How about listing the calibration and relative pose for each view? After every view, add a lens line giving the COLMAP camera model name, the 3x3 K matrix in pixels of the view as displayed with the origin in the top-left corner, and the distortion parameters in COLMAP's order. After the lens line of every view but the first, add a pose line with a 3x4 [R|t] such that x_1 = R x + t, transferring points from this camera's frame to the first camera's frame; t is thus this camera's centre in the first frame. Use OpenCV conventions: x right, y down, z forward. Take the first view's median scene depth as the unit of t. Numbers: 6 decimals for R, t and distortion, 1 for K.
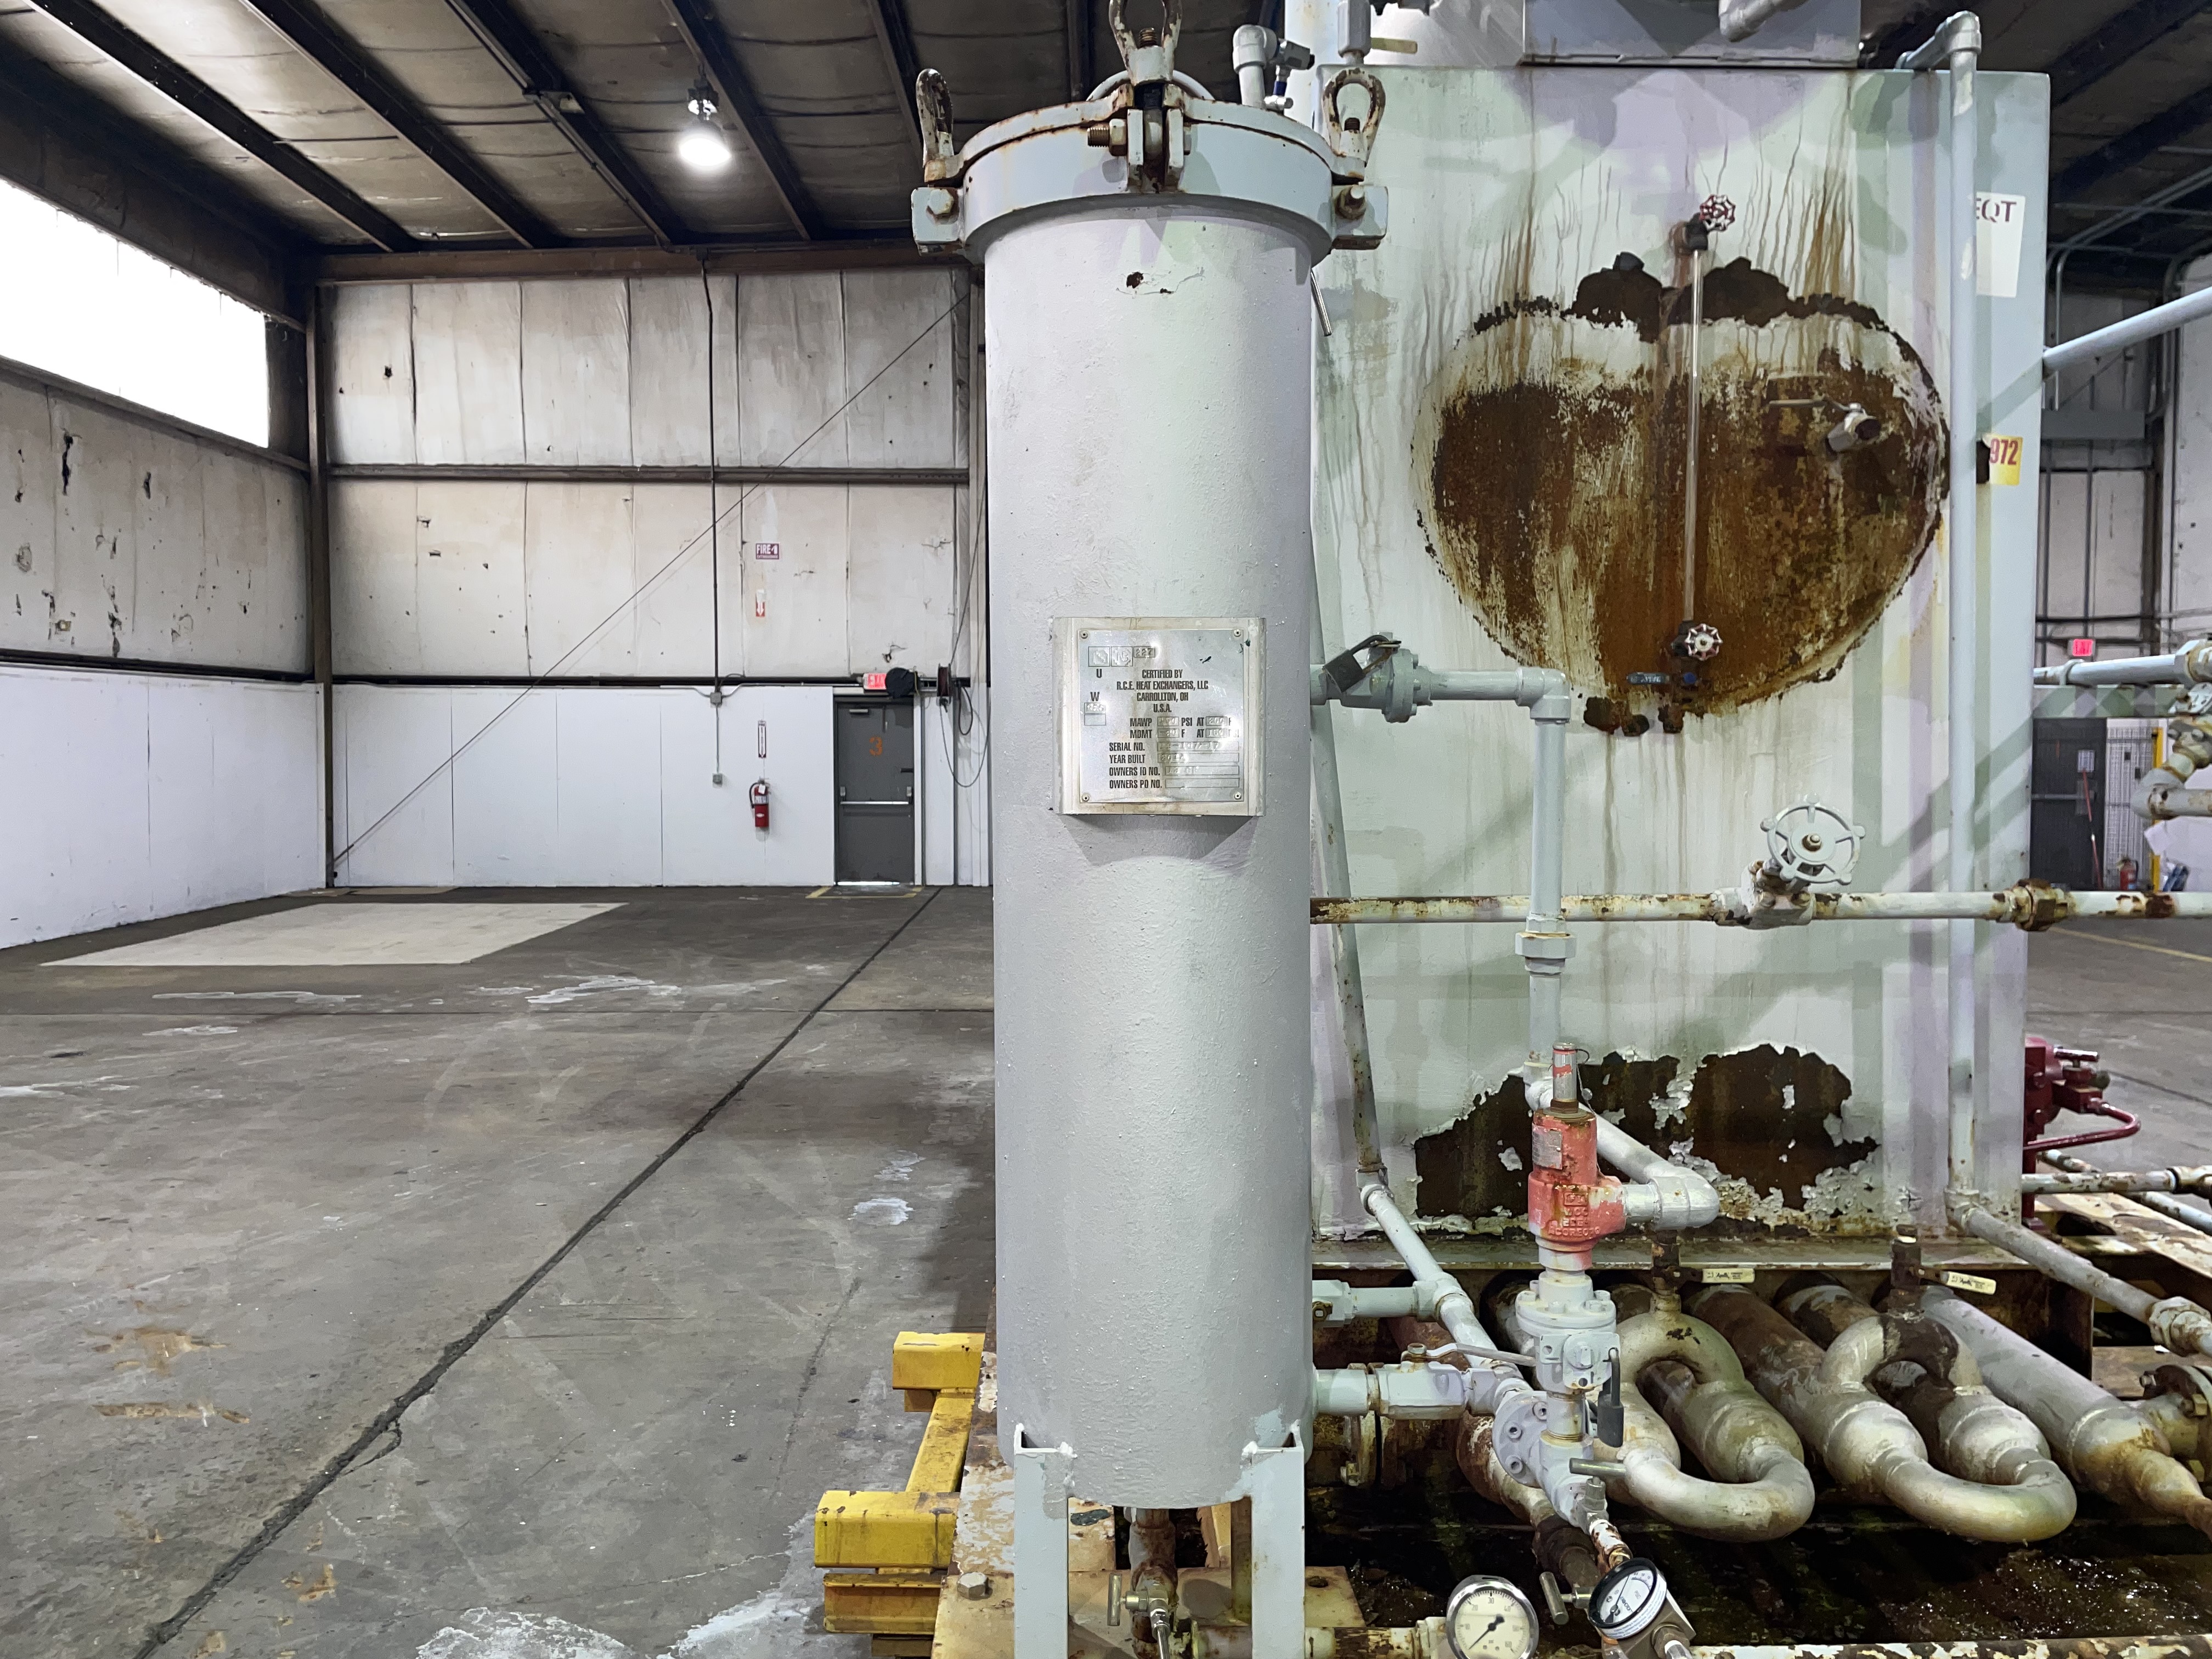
lens RADIAL K [[1669.1, 0, 1122.7], [0, 1669.1, 825.6], [0, 0, 1]] dist [0.089081, -0.115903]
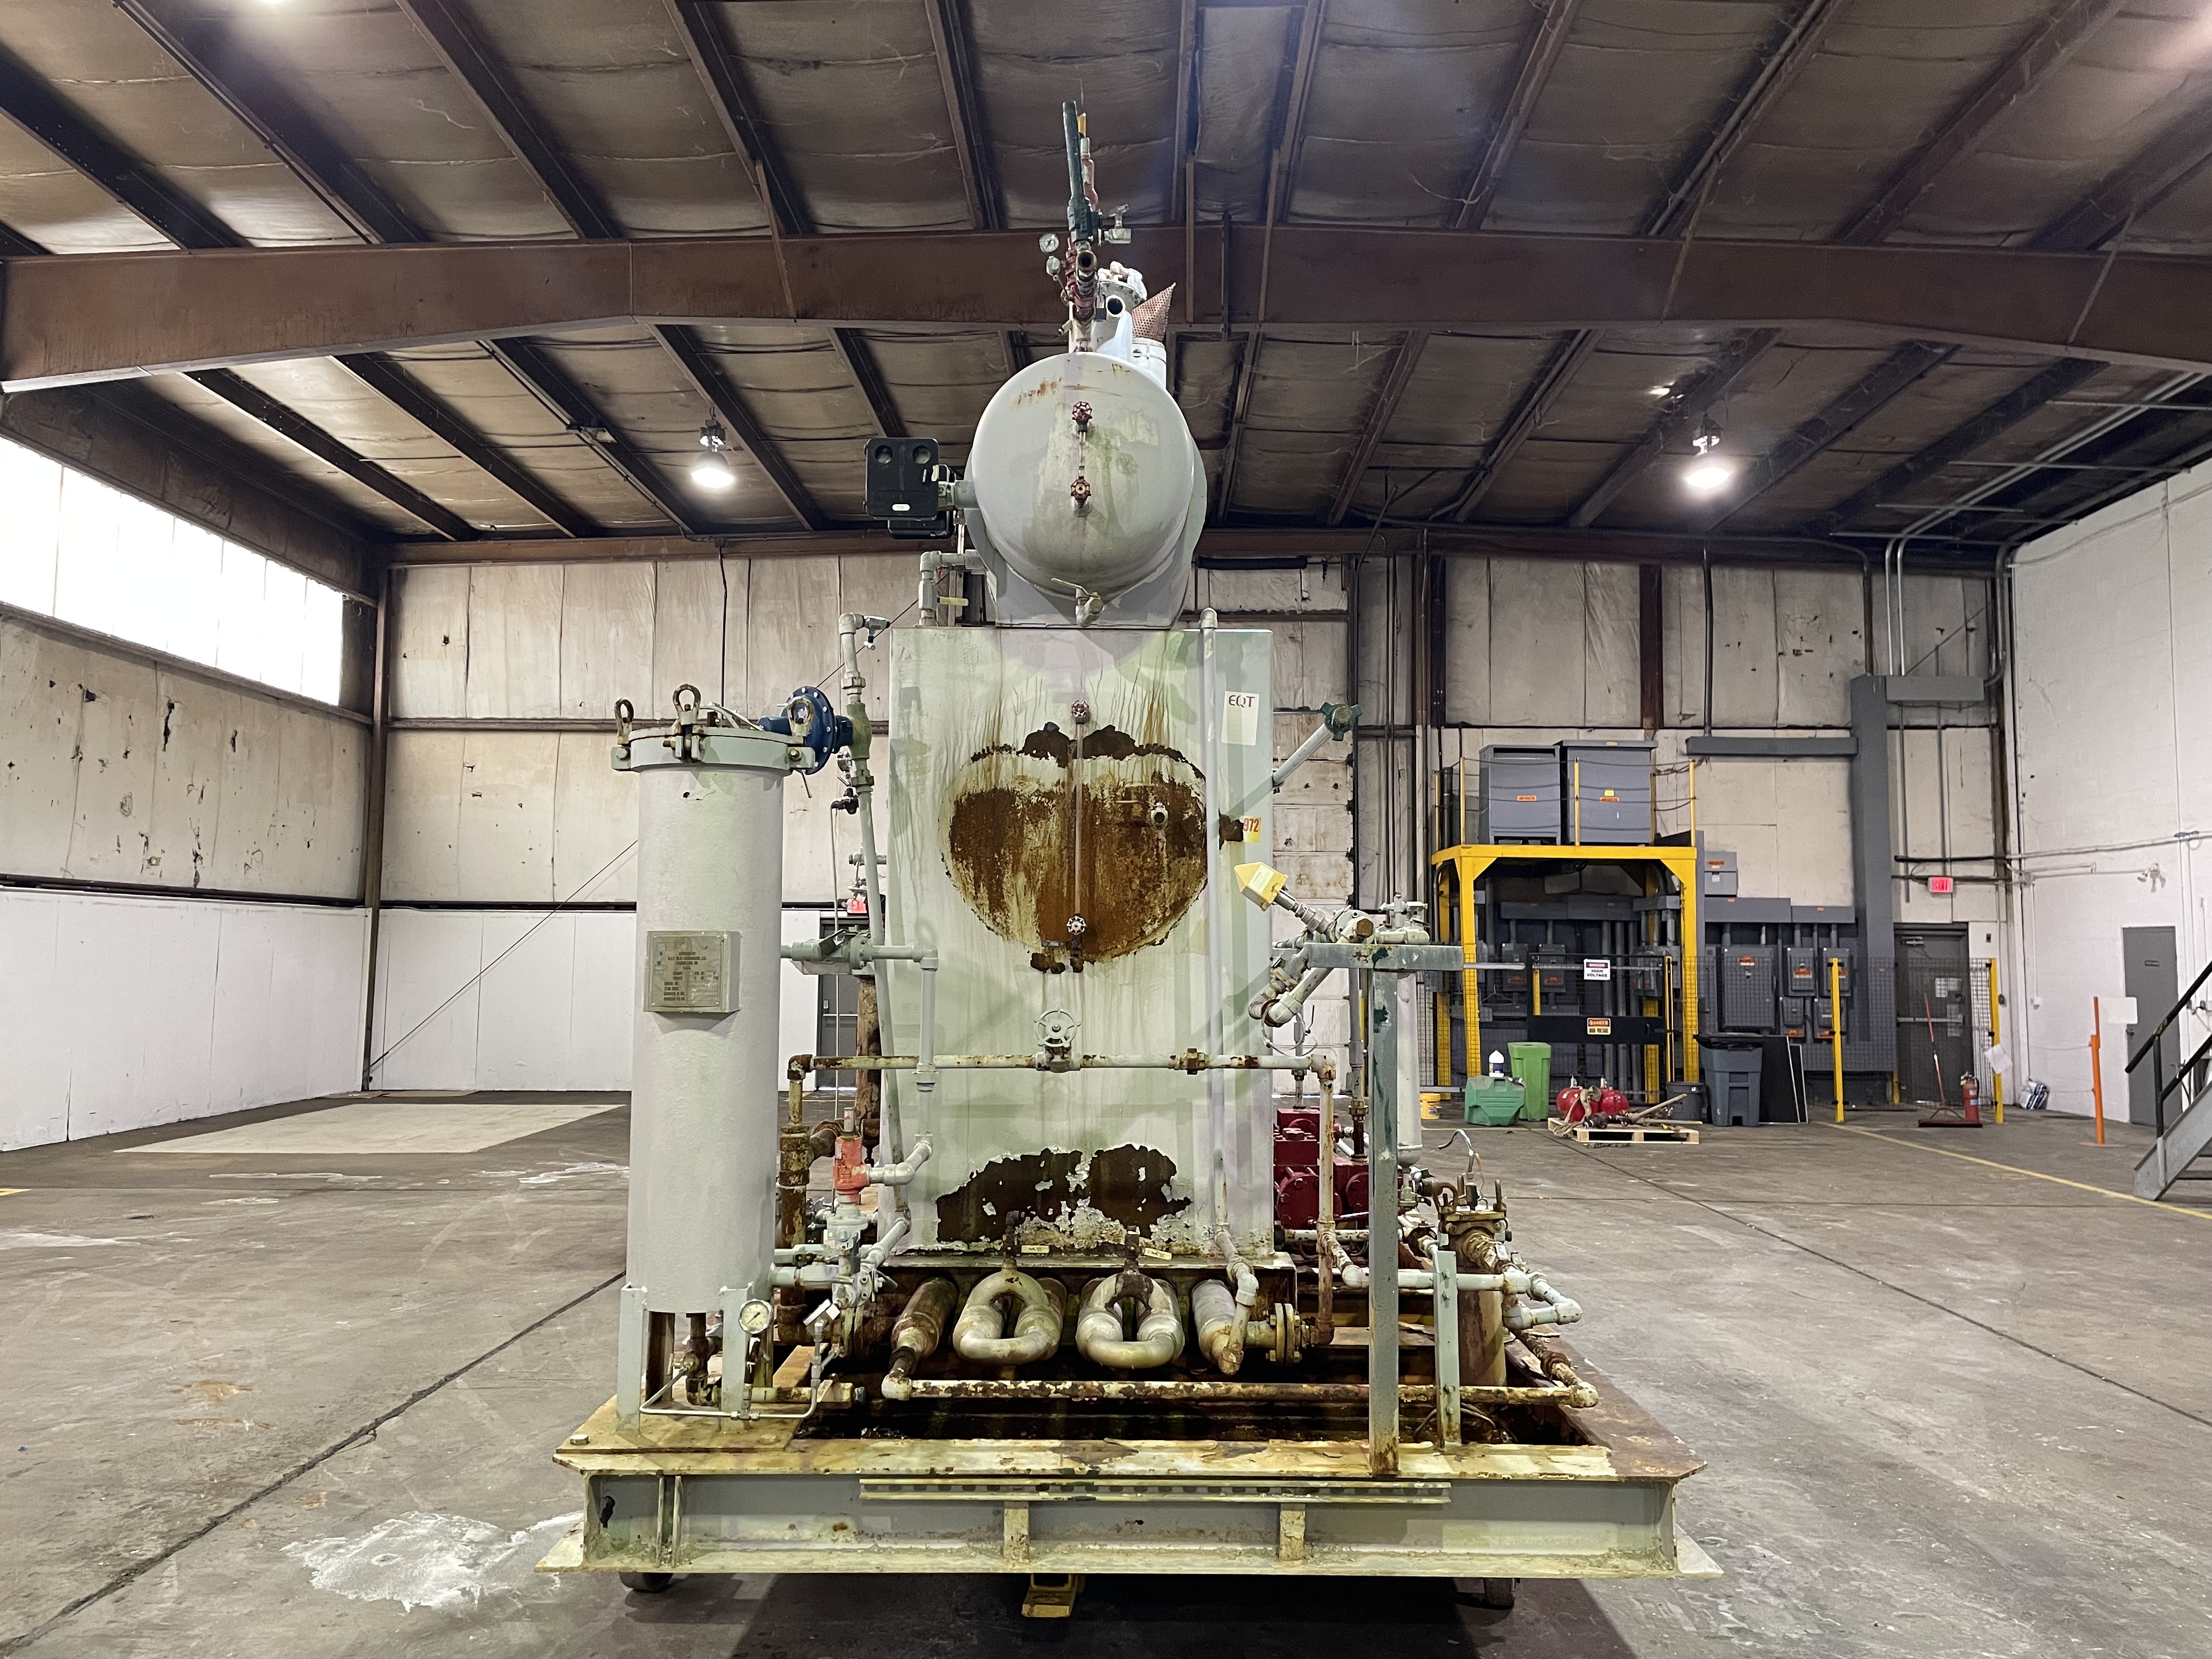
lens RADIAL K [[1669.1, 0, 1126.5], [0, 1669.1, 821.4], [0, 0, 1]] dist [0.089081, -0.115903]
pose [[0.999725, 0.004284, -0.023072, 0.422305], [-0.007265, 0.991396, -0.130698, 0.020043], [0.022313, 0.130830, 0.991154, -0.850098]]
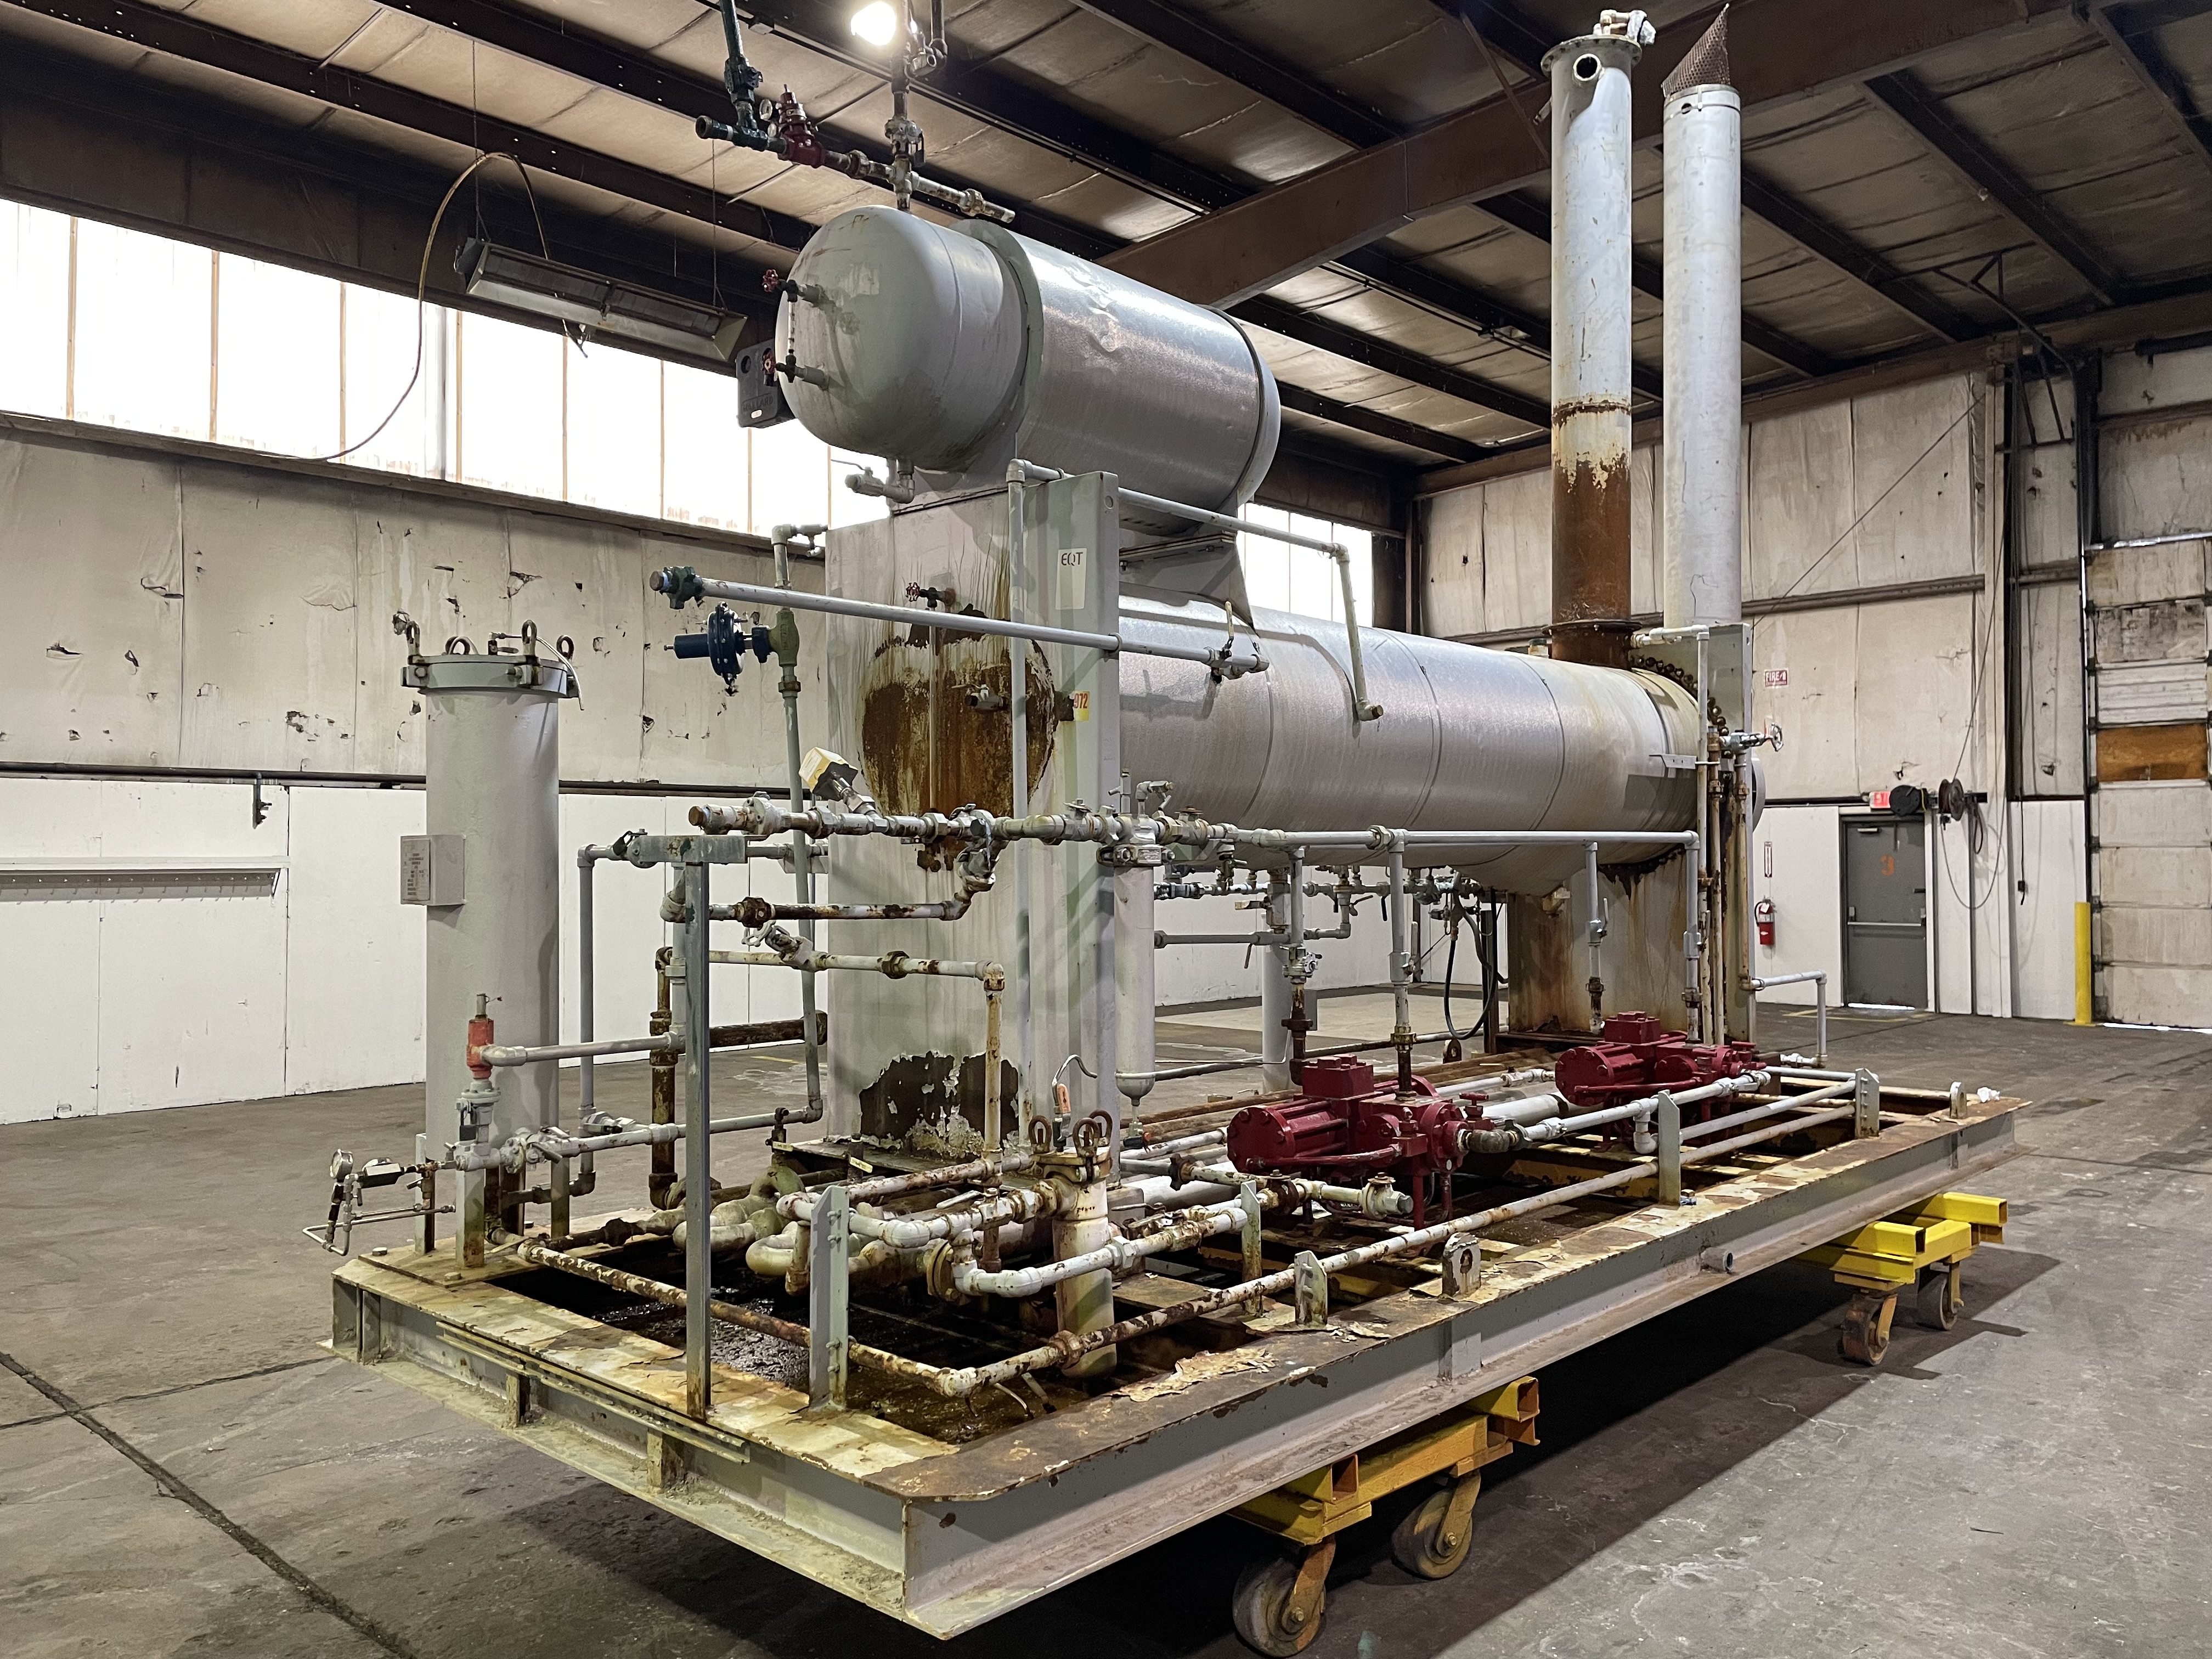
lens RADIAL K [[1669.1, 0, 1121.1], [0, 1669.1, 830.3], [0, 0, 1]] dist [0.089081, -0.115903]
pose [[0.711209, -0.017033, -0.702775, 1.686446], [-0.029912, 0.998068, -0.054461, -0.007123], [0.702344, 0.059754, 0.709325, -0.118419]]
